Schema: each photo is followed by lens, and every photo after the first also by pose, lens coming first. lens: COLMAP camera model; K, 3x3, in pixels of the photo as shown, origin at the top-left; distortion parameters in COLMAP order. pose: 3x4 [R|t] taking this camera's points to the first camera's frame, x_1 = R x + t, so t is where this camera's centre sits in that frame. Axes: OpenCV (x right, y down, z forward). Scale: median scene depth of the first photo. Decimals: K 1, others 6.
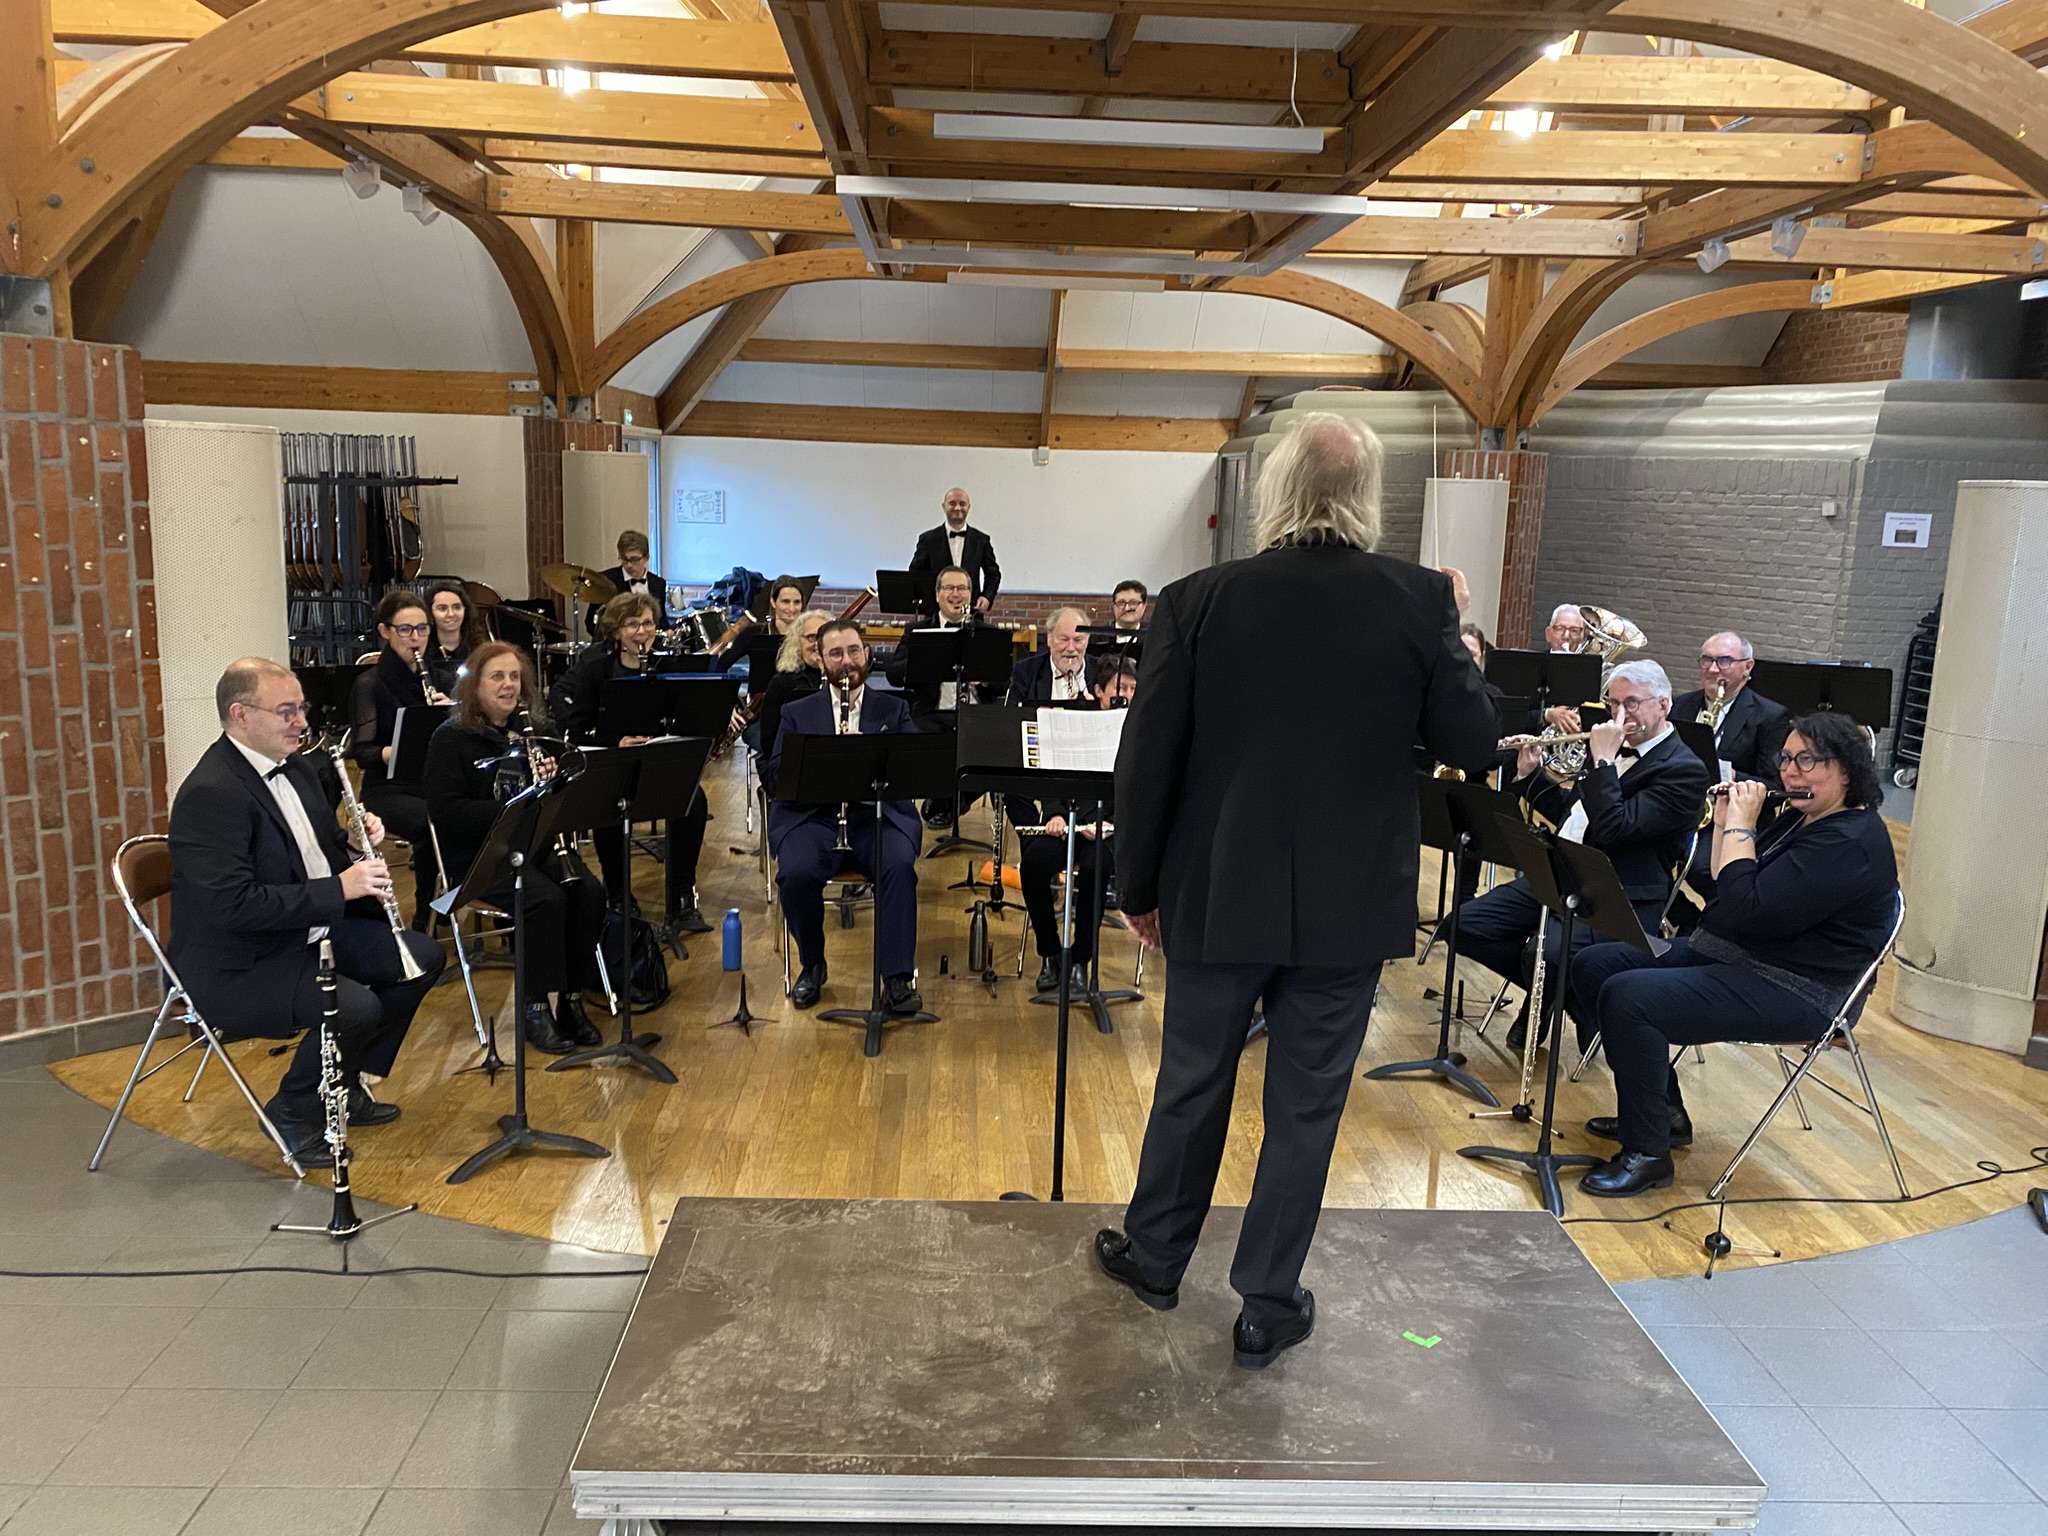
lens RADIAL K [[1556.9, 0, 1008.1], [0, 1556.9, 766.5], [0, 0, 1]] dist [0.021178, -0.013598]
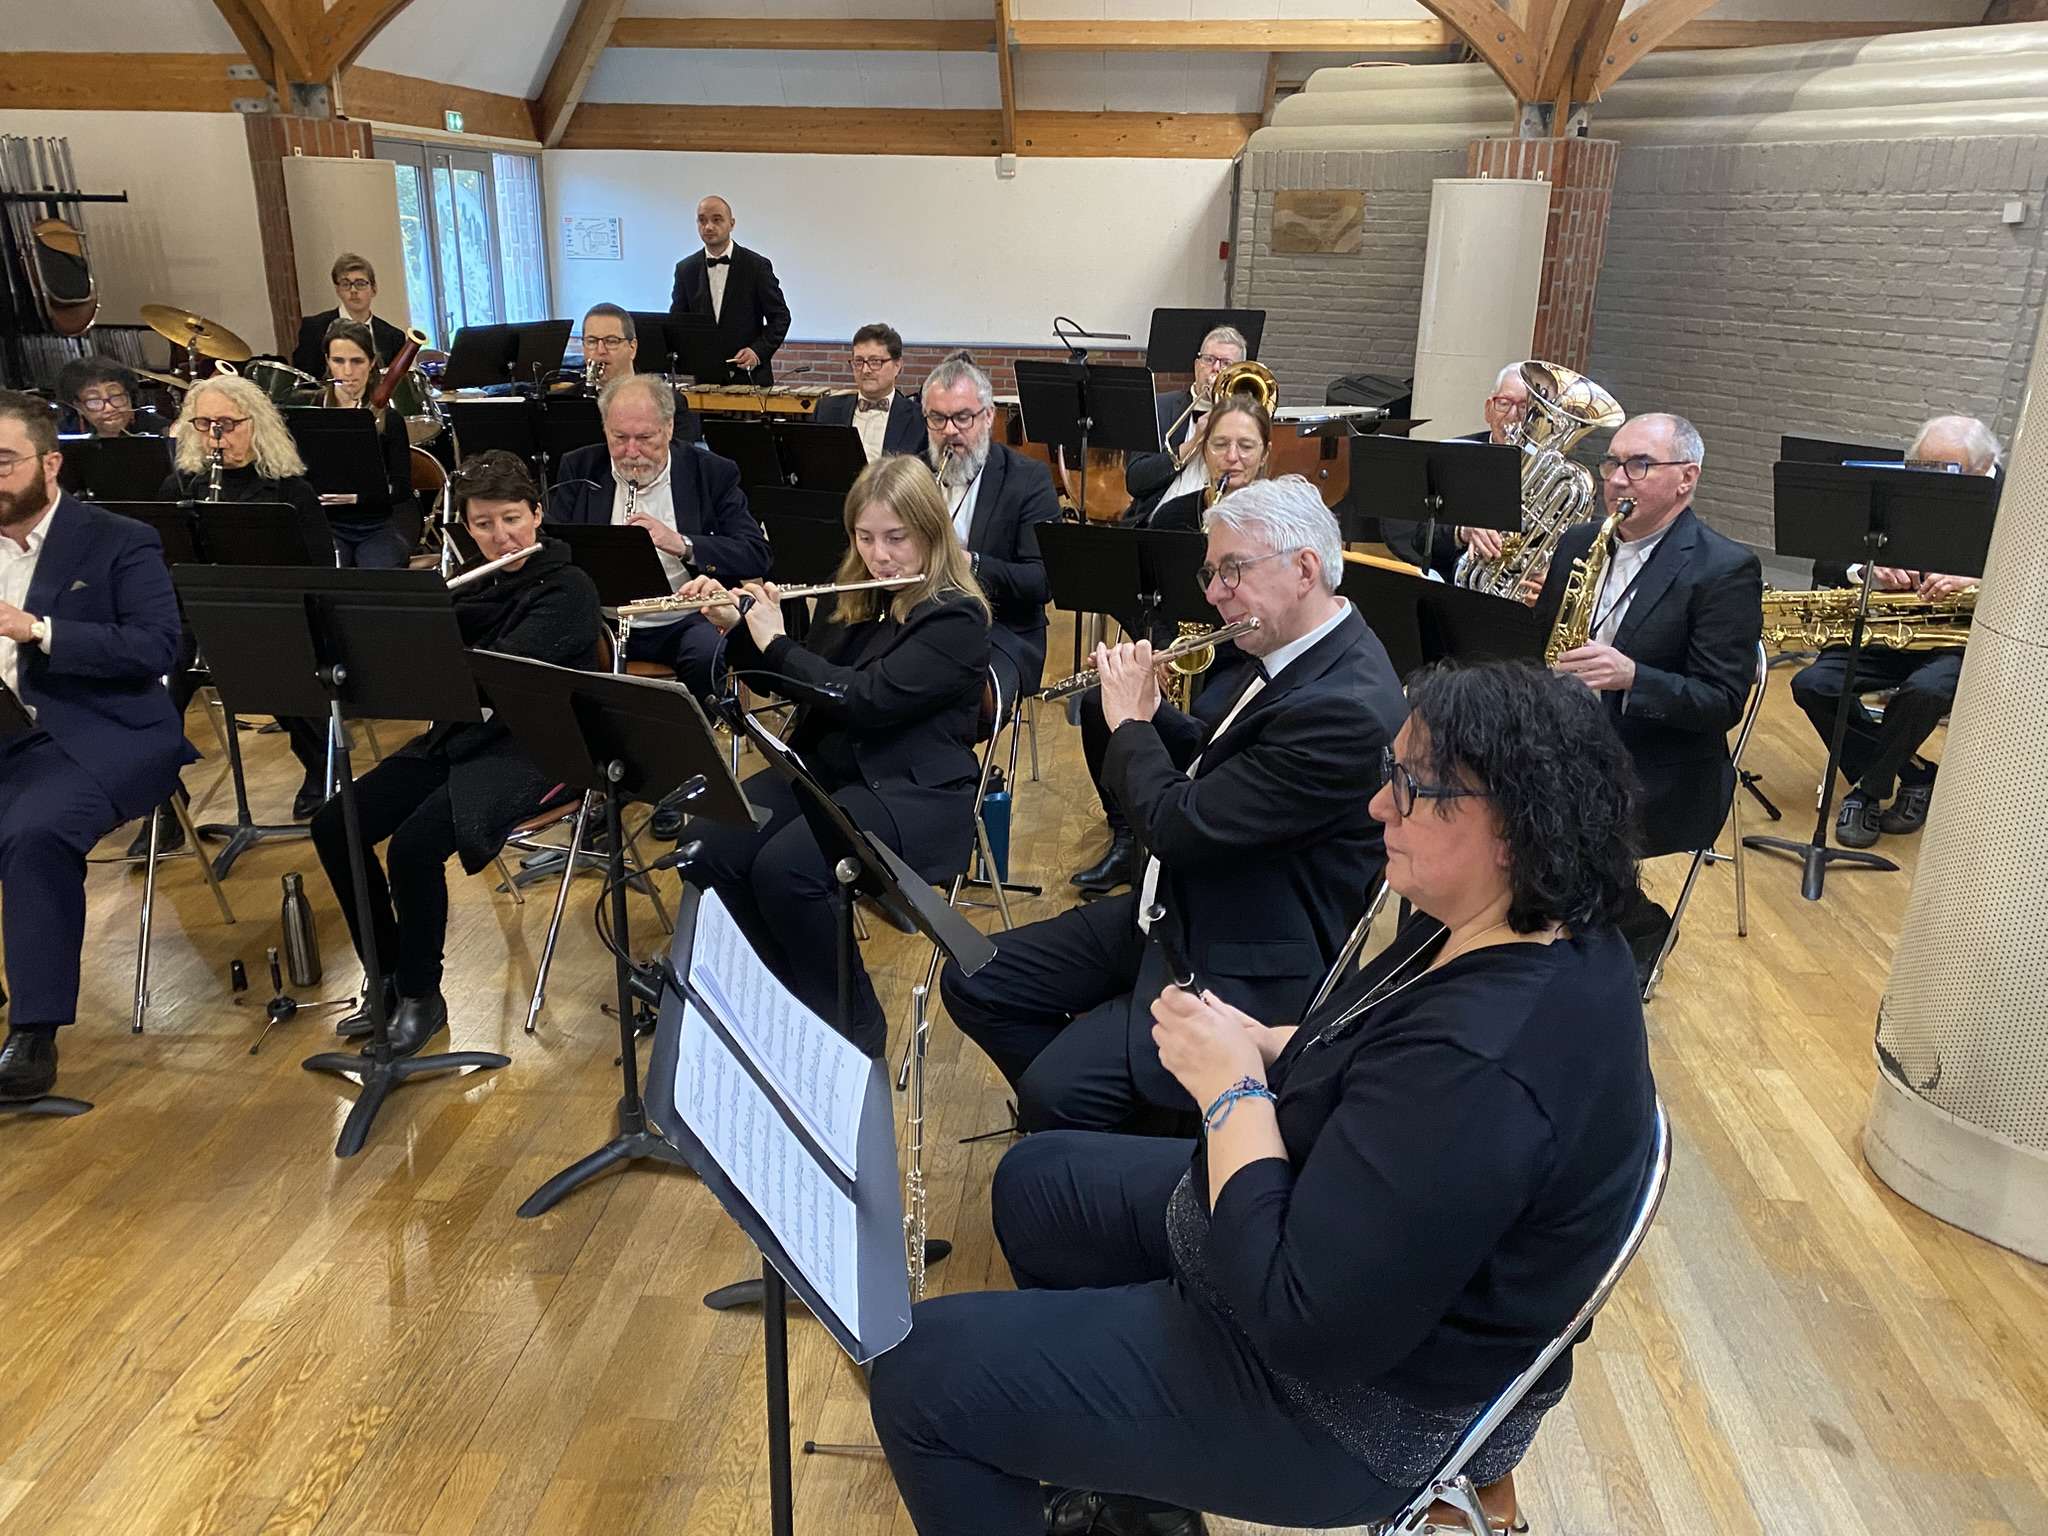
lens RADIAL K [[1564.5, 0, 1021.9], [0, 1564.5, 769.6], [0, 0, 1]] dist [0.006616, 0.004444]
pose [[0.993184, 0.027237, -0.113329, 0.208364], [-0.009777, 0.988354, 0.151855, -0.029804], [0.116146, -0.149712, 0.981884, 0.284617]]
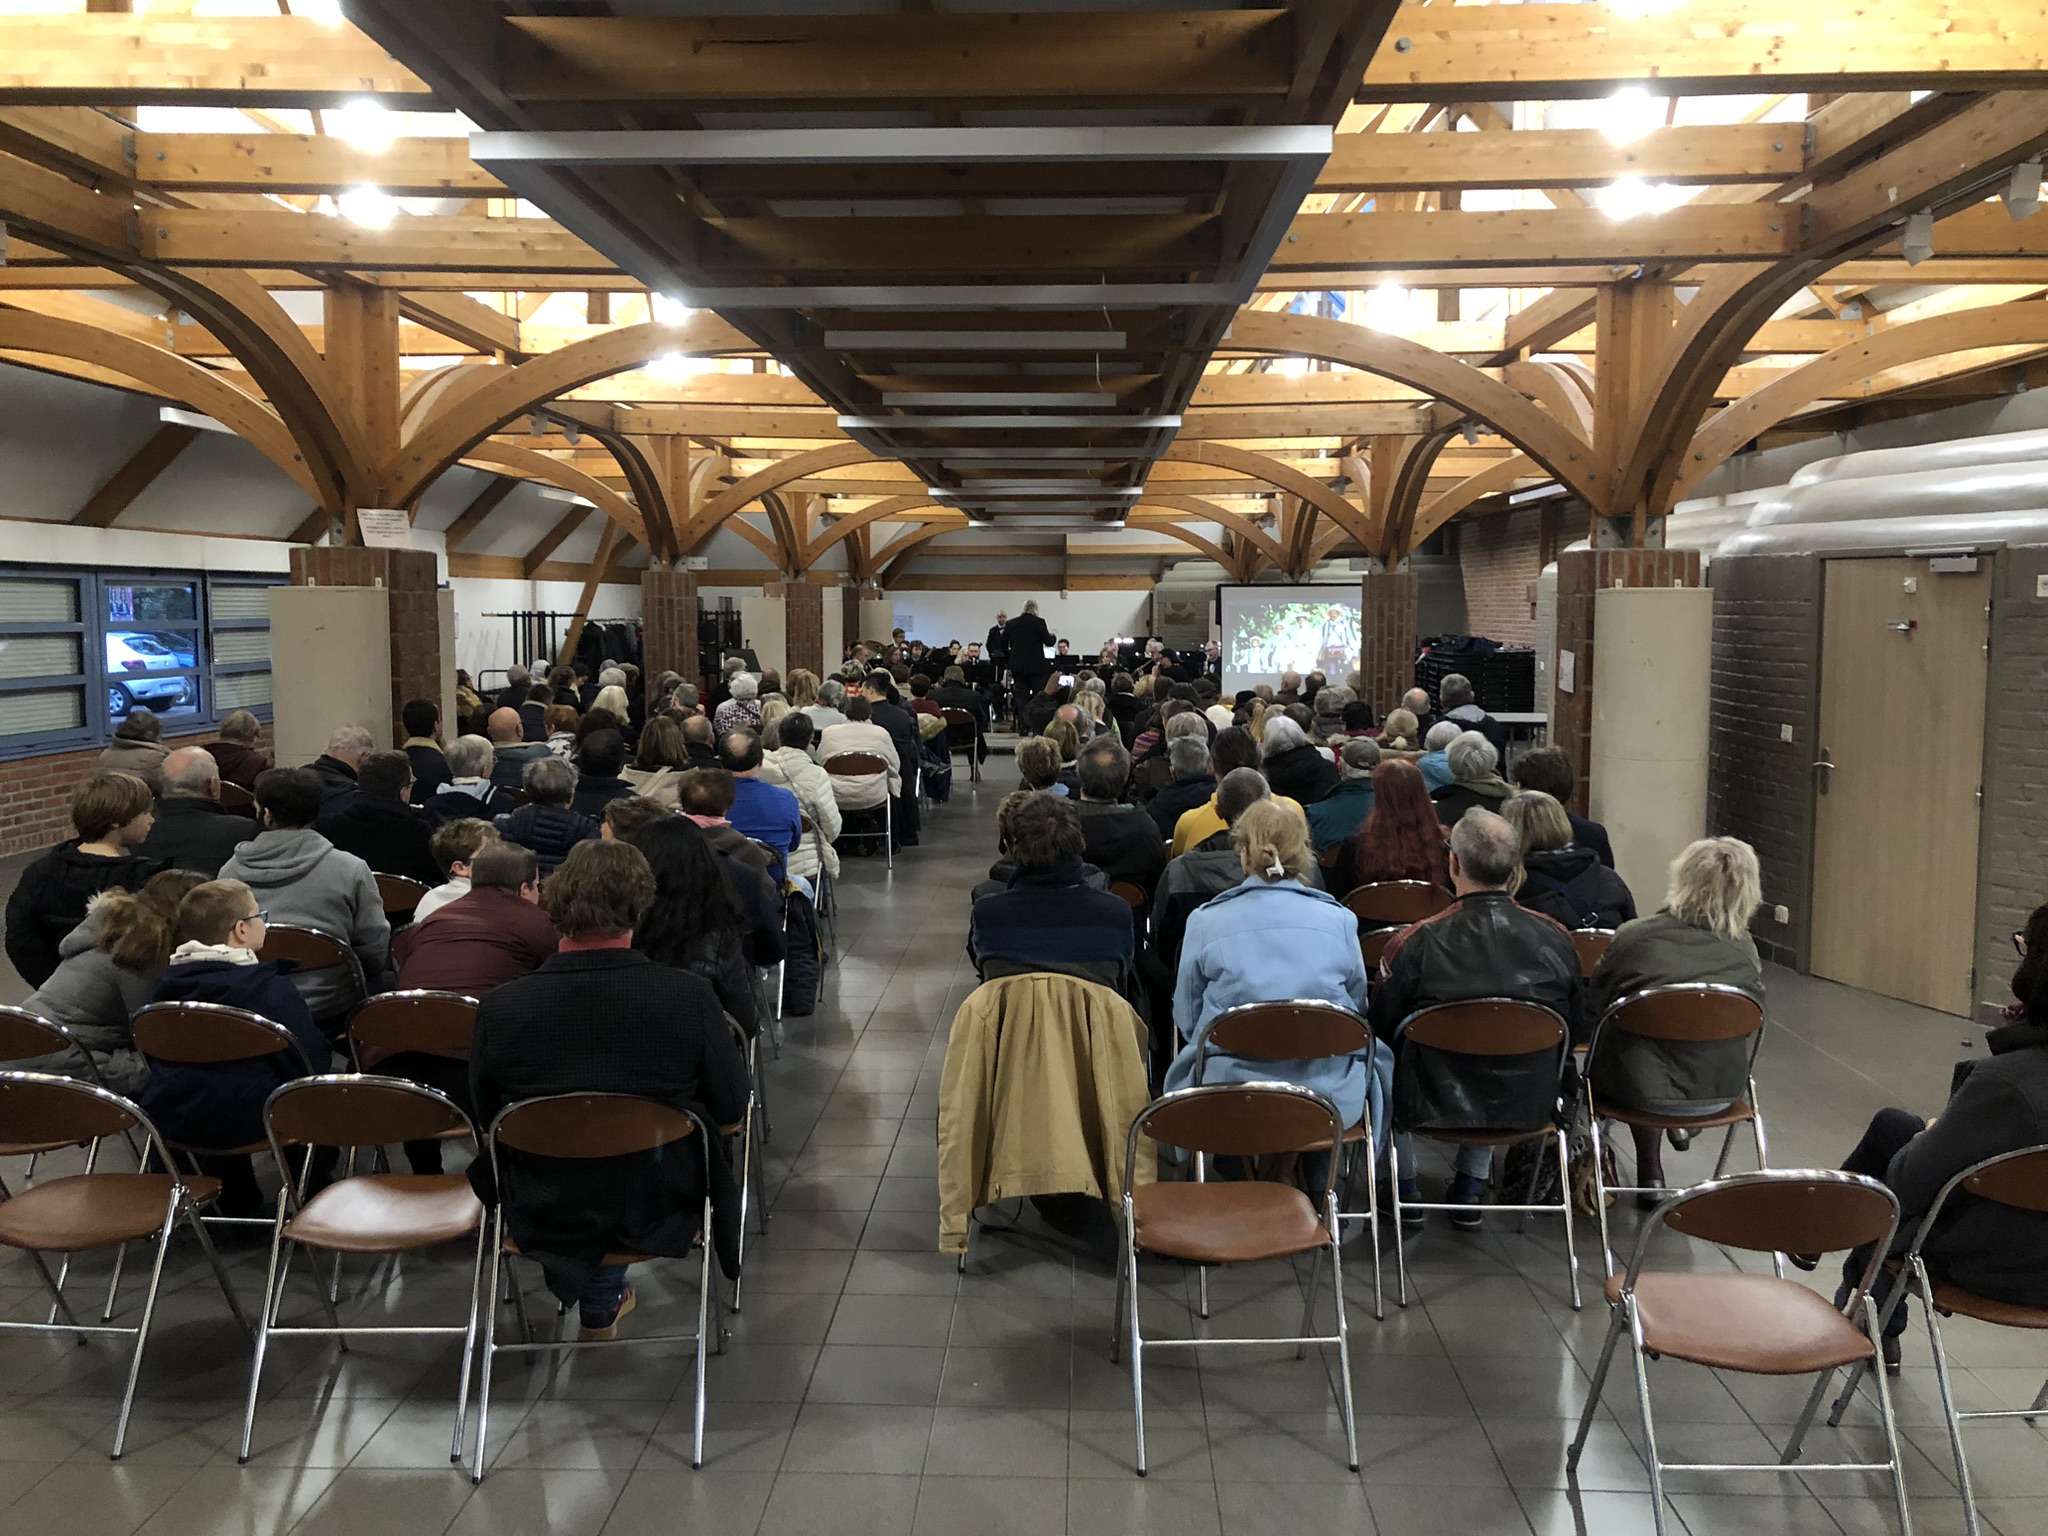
lens RADIAL K [[1645.3, 0, 1027.4], [0, 1645.3, 765.4], [0, 0, 1]] dist [0.001087, 0.000084]
pose [[0.997717, -0.024371, -0.062980, 0.172774], [0.018642, 0.995768, -0.089996, 0.365779], [0.064907, 0.088616, 0.993949, -1.903969]]
